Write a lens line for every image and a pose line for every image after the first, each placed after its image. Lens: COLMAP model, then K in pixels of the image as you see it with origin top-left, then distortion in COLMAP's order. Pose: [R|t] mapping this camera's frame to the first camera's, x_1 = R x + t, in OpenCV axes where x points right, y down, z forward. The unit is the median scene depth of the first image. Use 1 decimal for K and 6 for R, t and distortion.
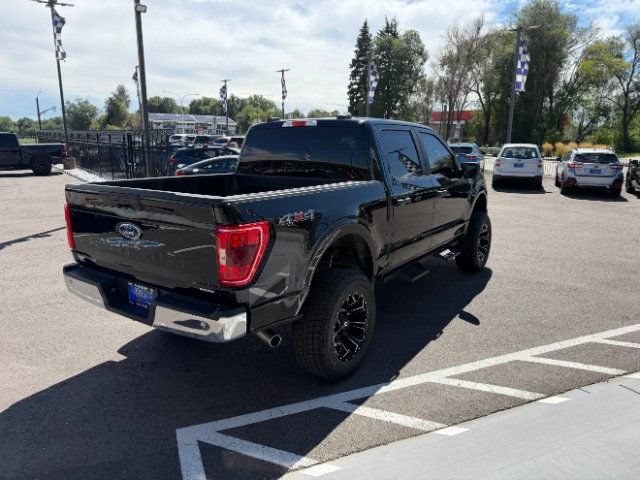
lens RADIAL K [[450.9, 0, 319.7], [0, 450.9, 238.8], [0, 0, 1]] dist [0.029374, -0.040818]
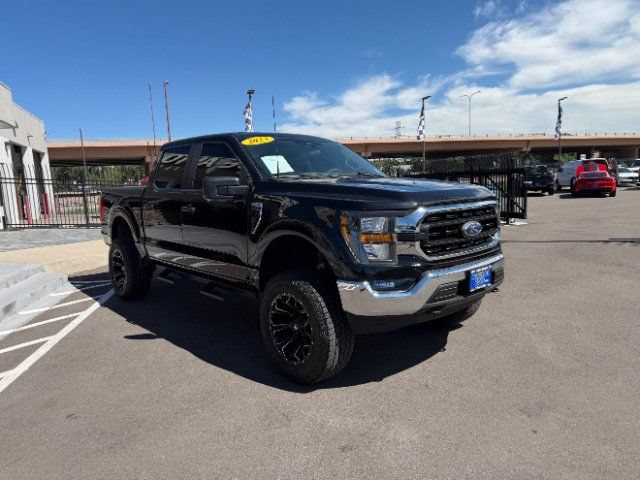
lens RADIAL K [[450.9, 0, 315.7], [0, 450.9, 241.3], [0, 0, 1]] dist [0.029374, -0.040818]
pose [[-0.233652, 0.133000, -0.963181, 0.399983], [-0.168483, 0.970078, 0.174823, -0.087887], [0.957612, 0.203127, -0.204253, 0.528256]]
